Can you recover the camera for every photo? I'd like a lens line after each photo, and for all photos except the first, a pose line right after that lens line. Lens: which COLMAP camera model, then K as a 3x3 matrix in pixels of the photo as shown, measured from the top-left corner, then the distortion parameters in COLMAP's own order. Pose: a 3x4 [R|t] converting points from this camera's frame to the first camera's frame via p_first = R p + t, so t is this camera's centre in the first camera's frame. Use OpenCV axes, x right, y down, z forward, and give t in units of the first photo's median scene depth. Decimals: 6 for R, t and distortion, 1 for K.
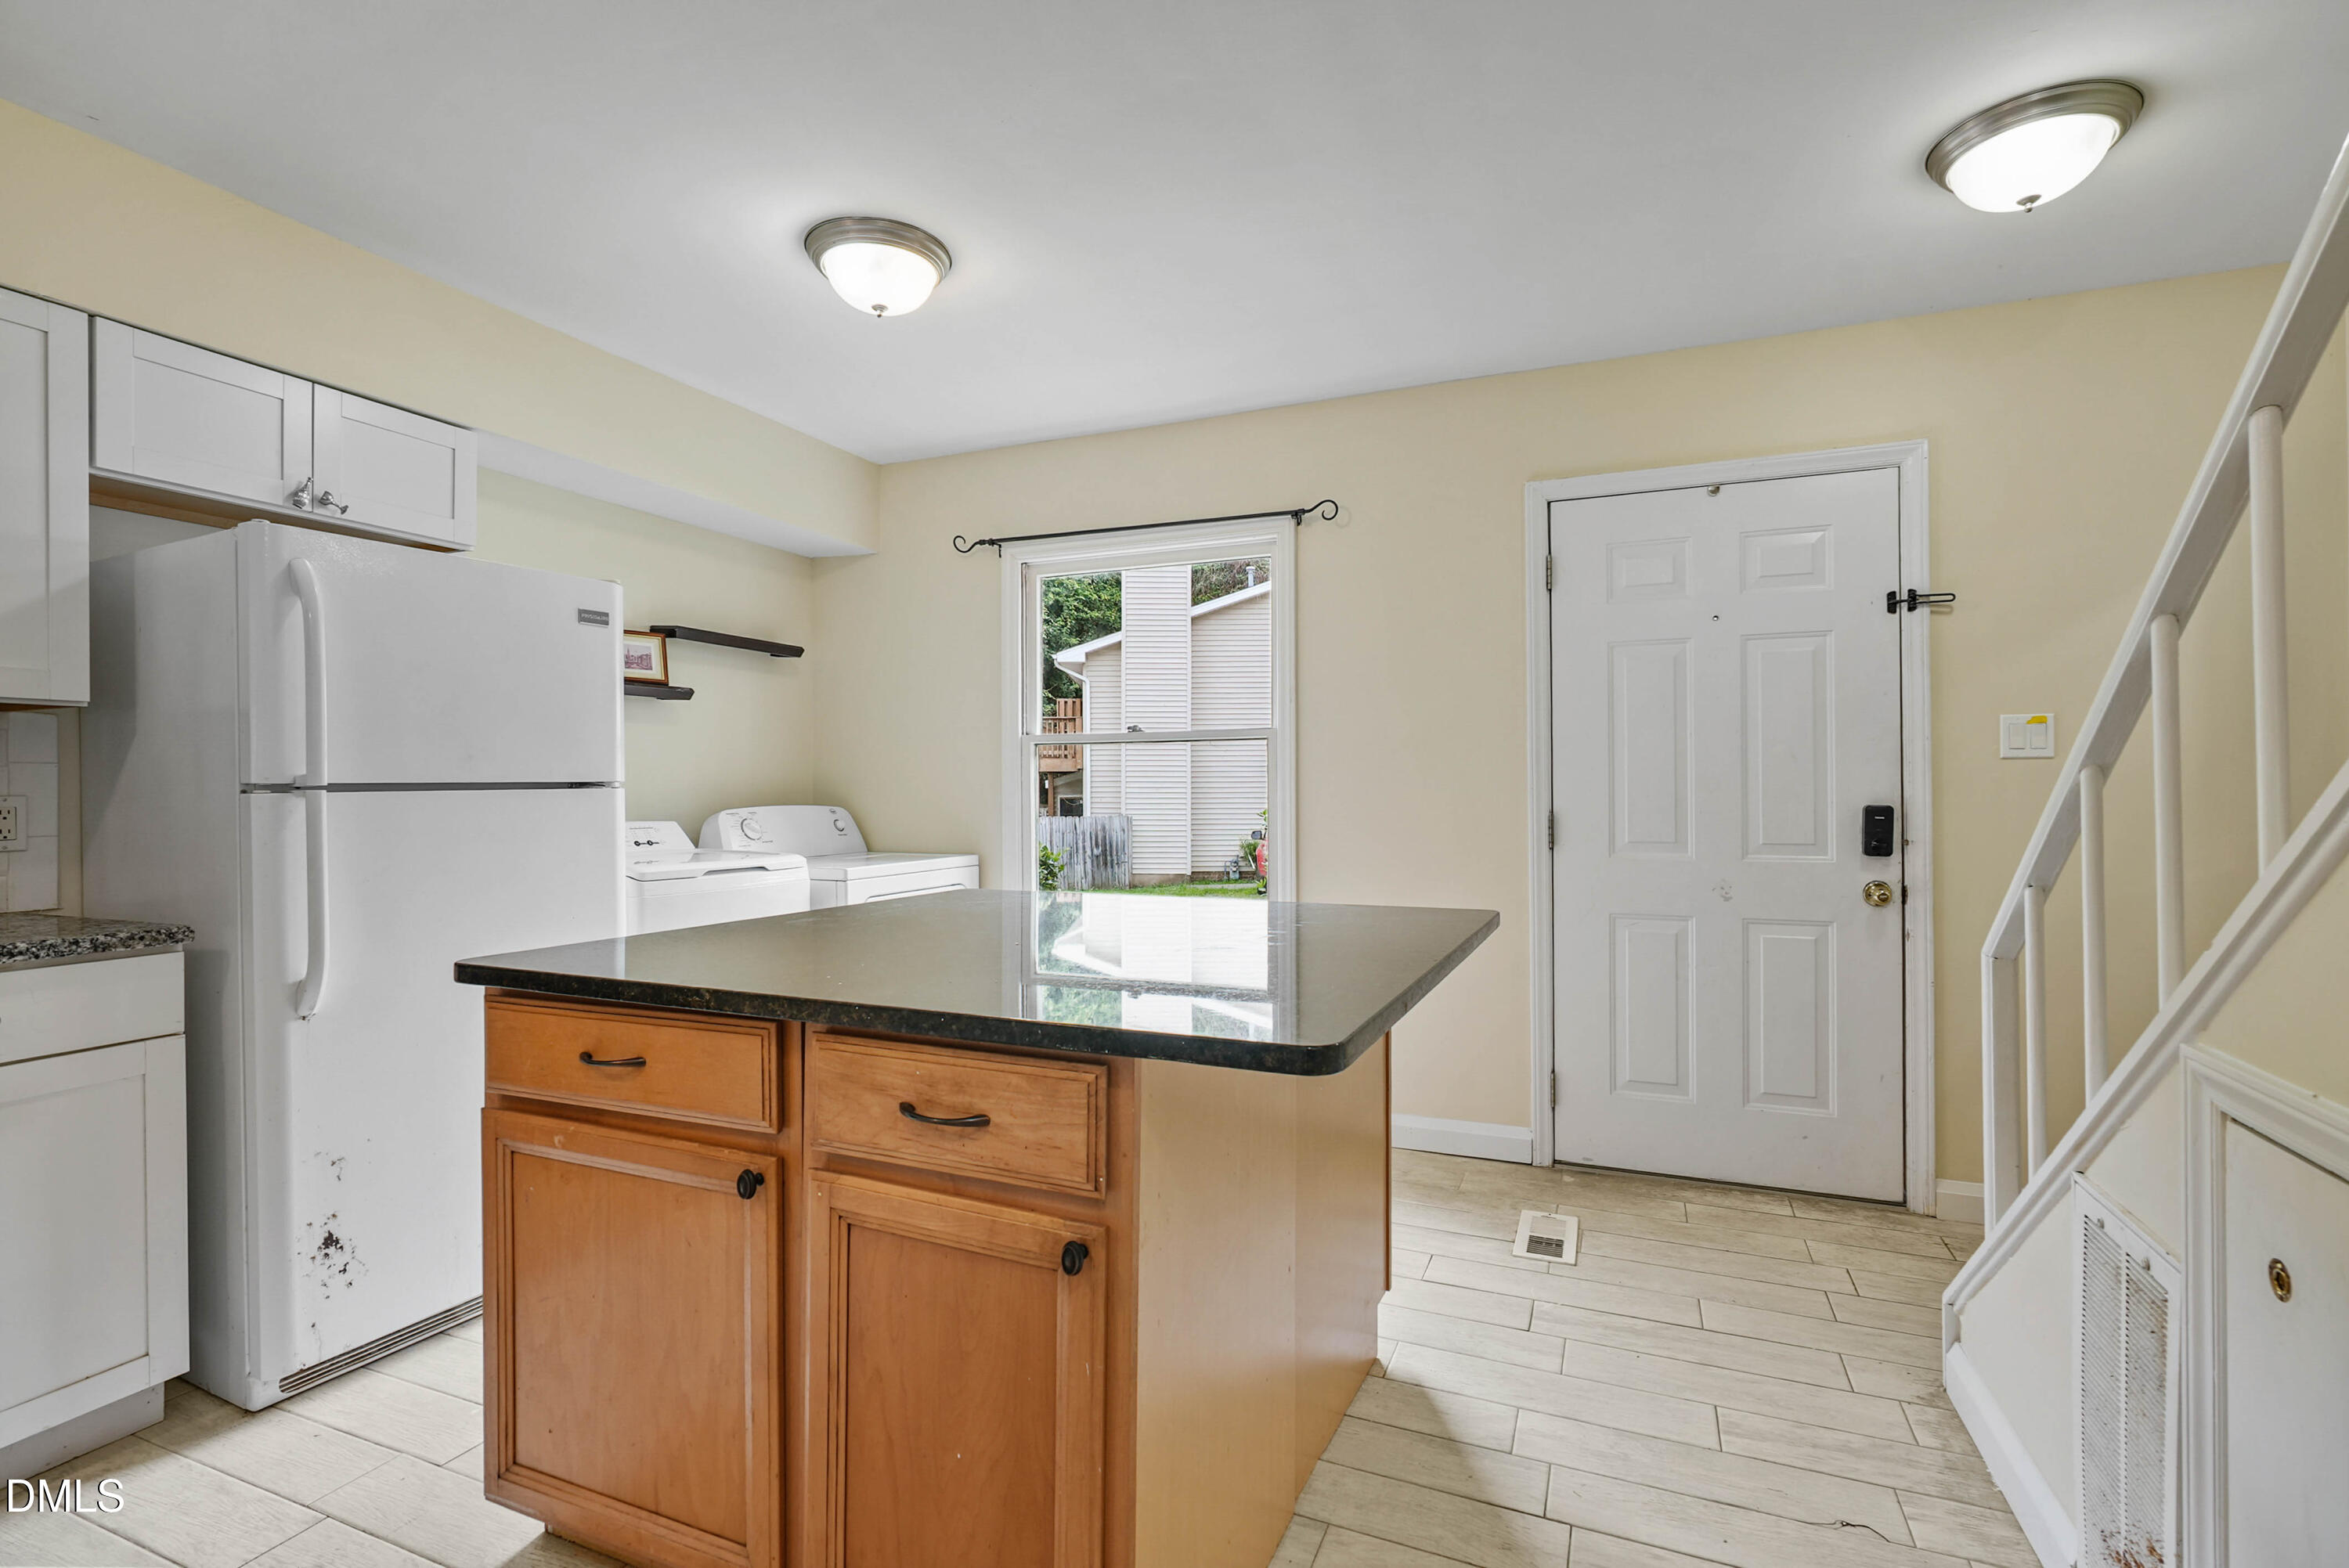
lens RADIAL K [[1064.9, 0, 1176.4], [0, 1064.9, 787.6], [0, 0, 1]] dist [-0.010562, 0.003825]
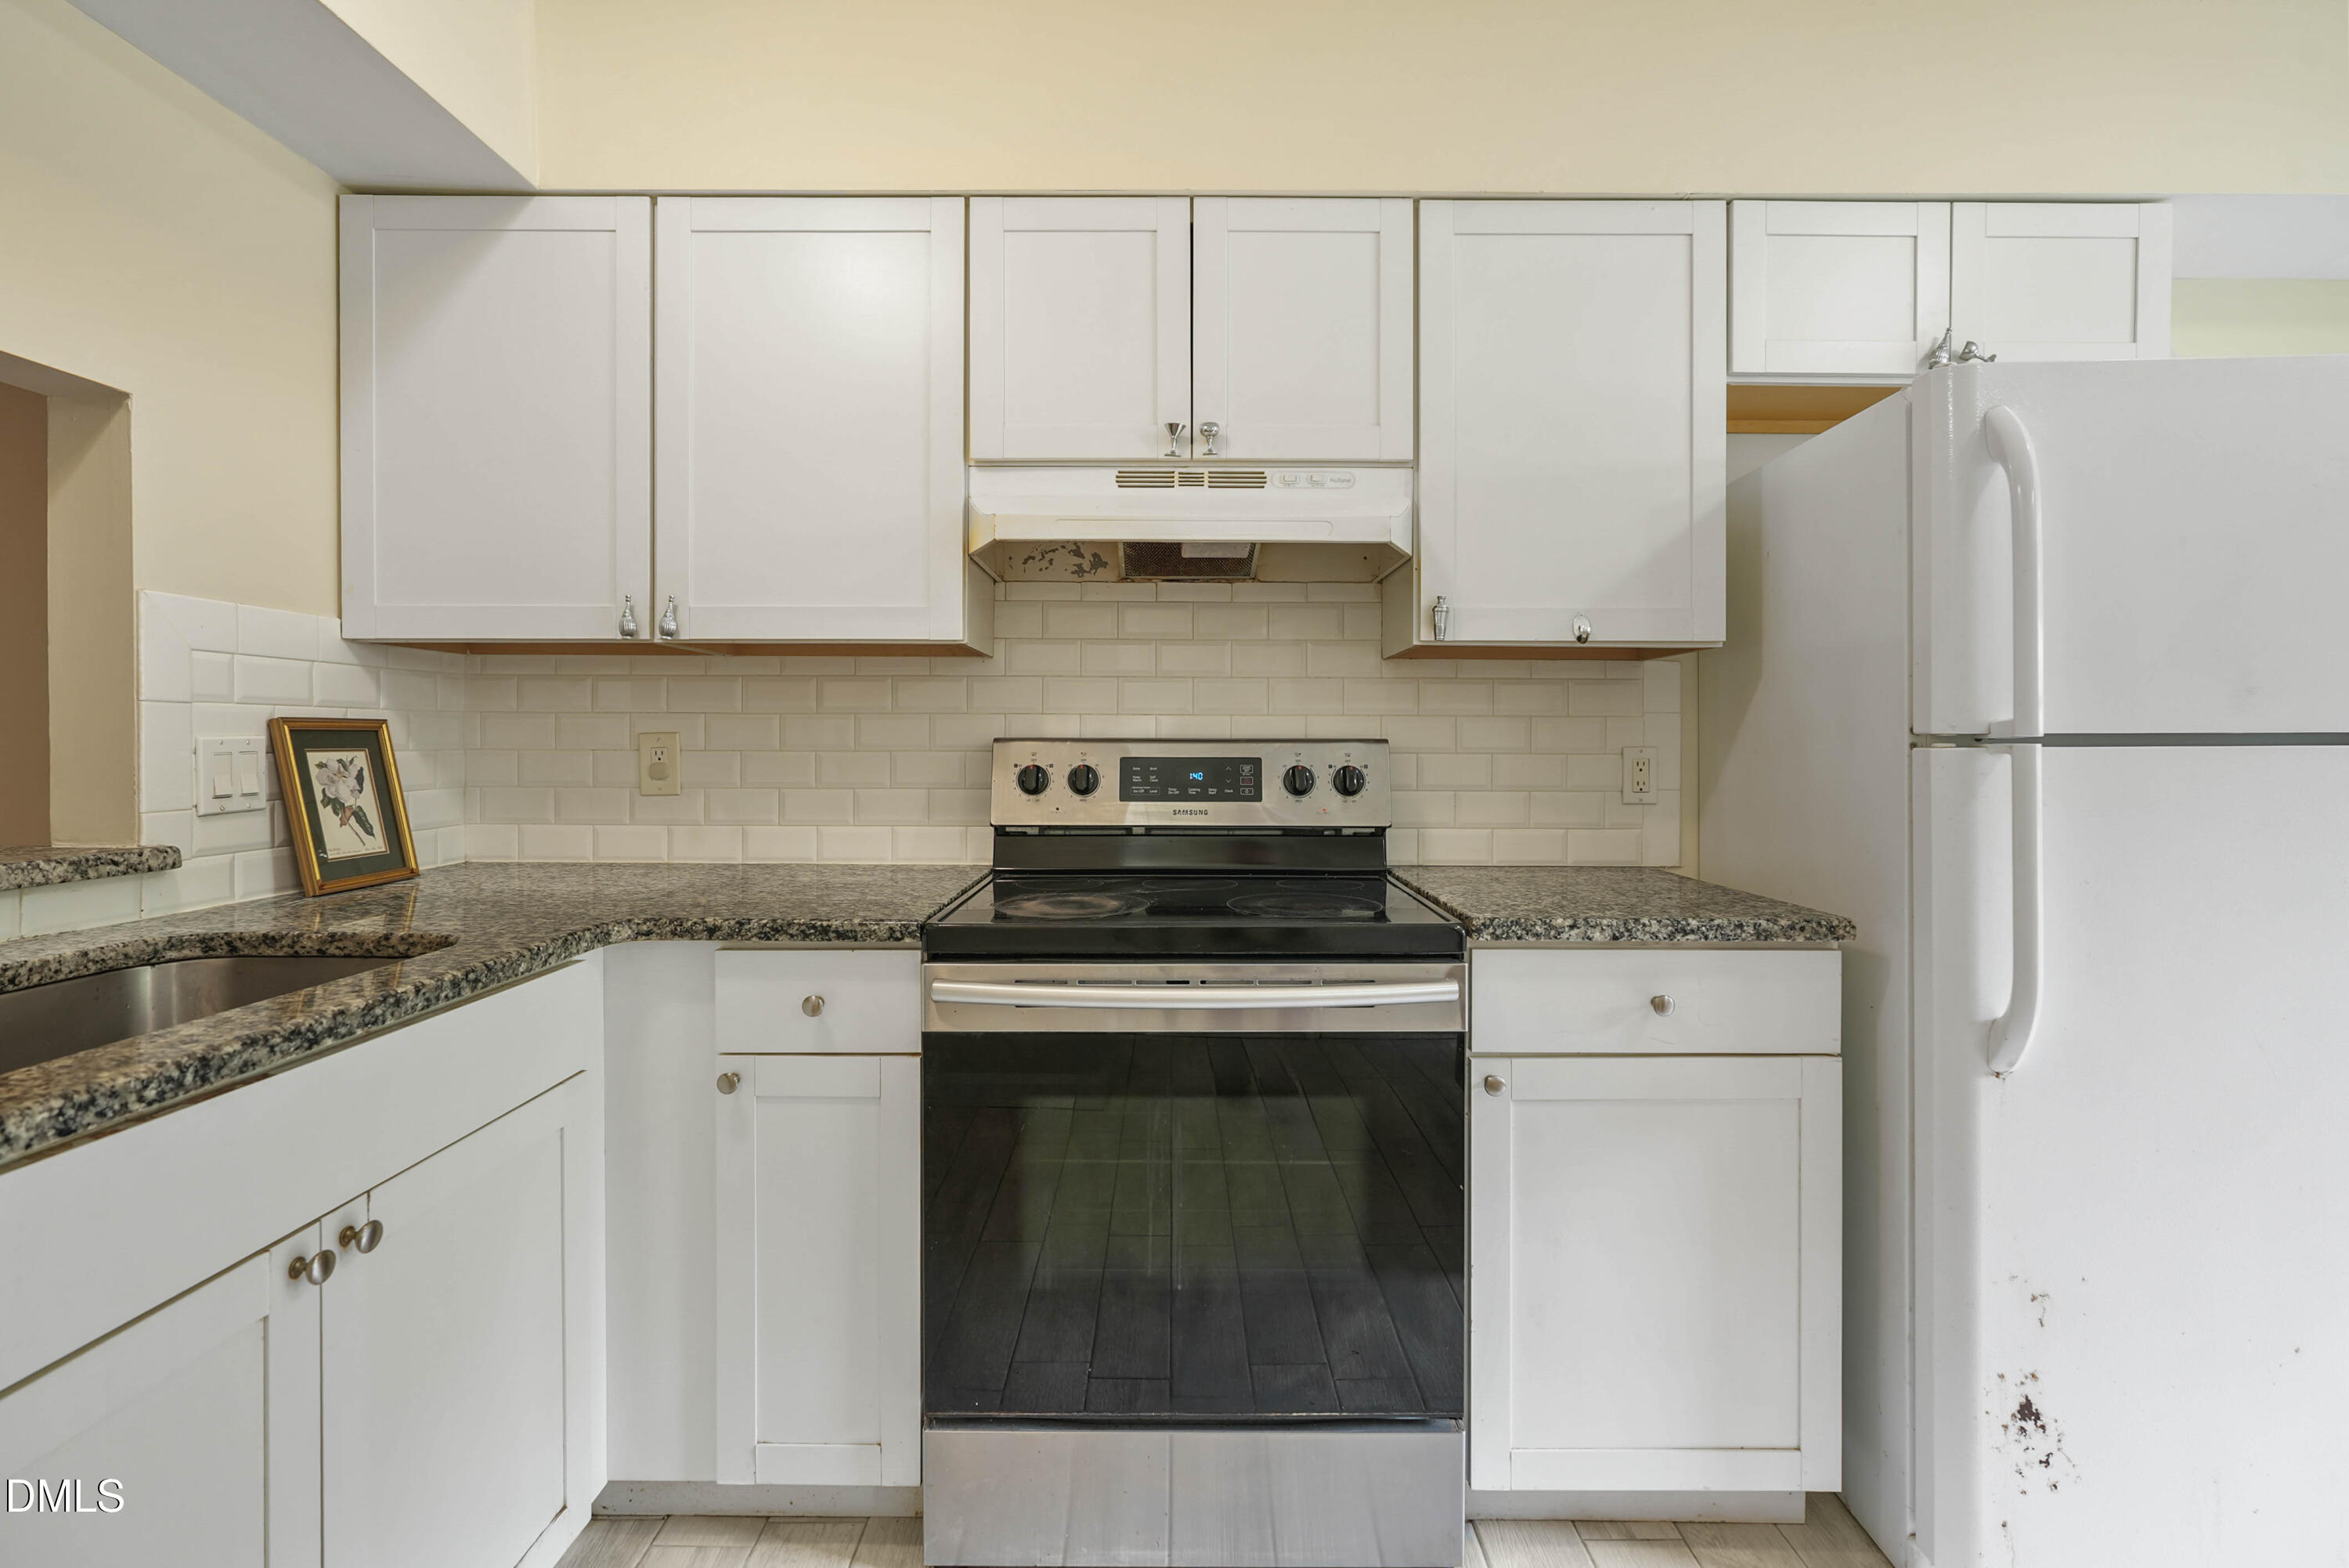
lens RADIAL K [[1064.9, 0, 1166.6], [0, 1064.9, 750.5], [0, 0, 1]] dist [-0.010562, 0.003825]
pose [[0.383452, 0.011213, -0.923493, -0.385455], [-0.005126, 0.999937, 0.010013, 0.002935], [0.923547, 0.000895, 0.383485, 0.229860]]
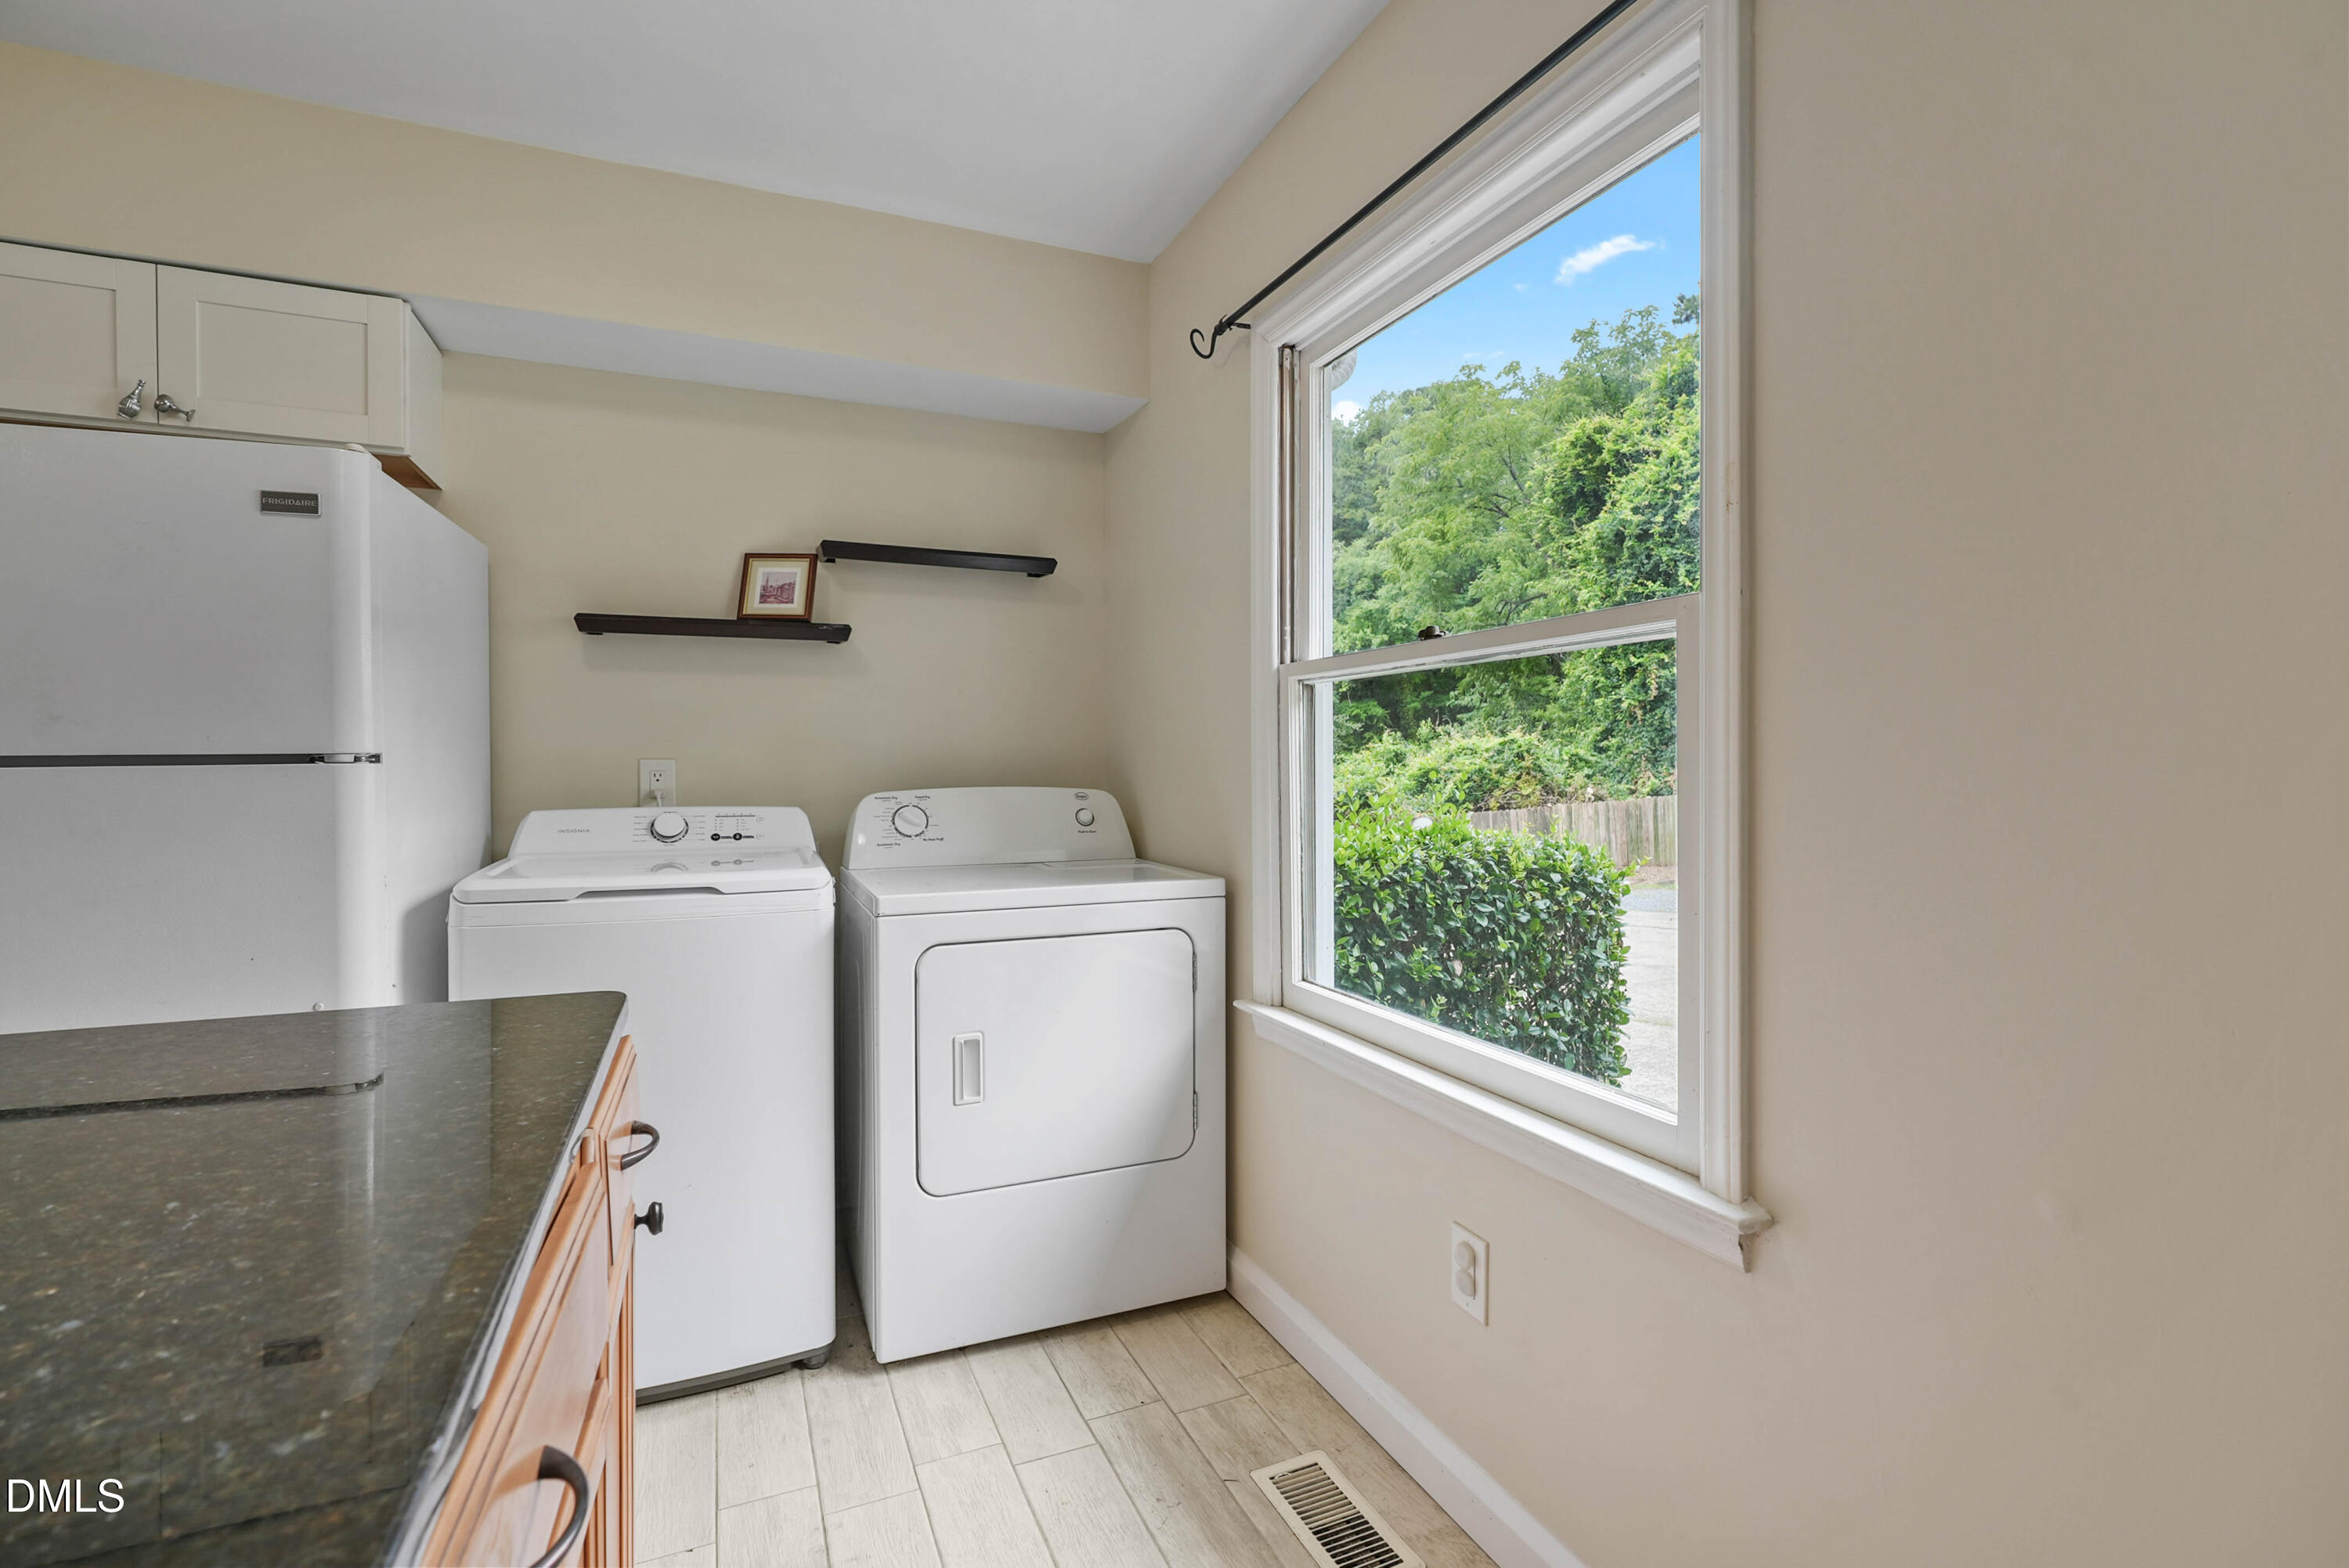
lens RADIAL K [[1064.9, 0, 1177.6], [0, 1064.9, 768.8], [0, 0, 1]] dist [-0.010562, 0.003825]
pose [[0.728121, 0.006732, -0.685416, 0.368087], [-0.000095, 0.999953, 0.009720, -0.002984], [0.685449, -0.007012, 0.728087, 1.099467]]
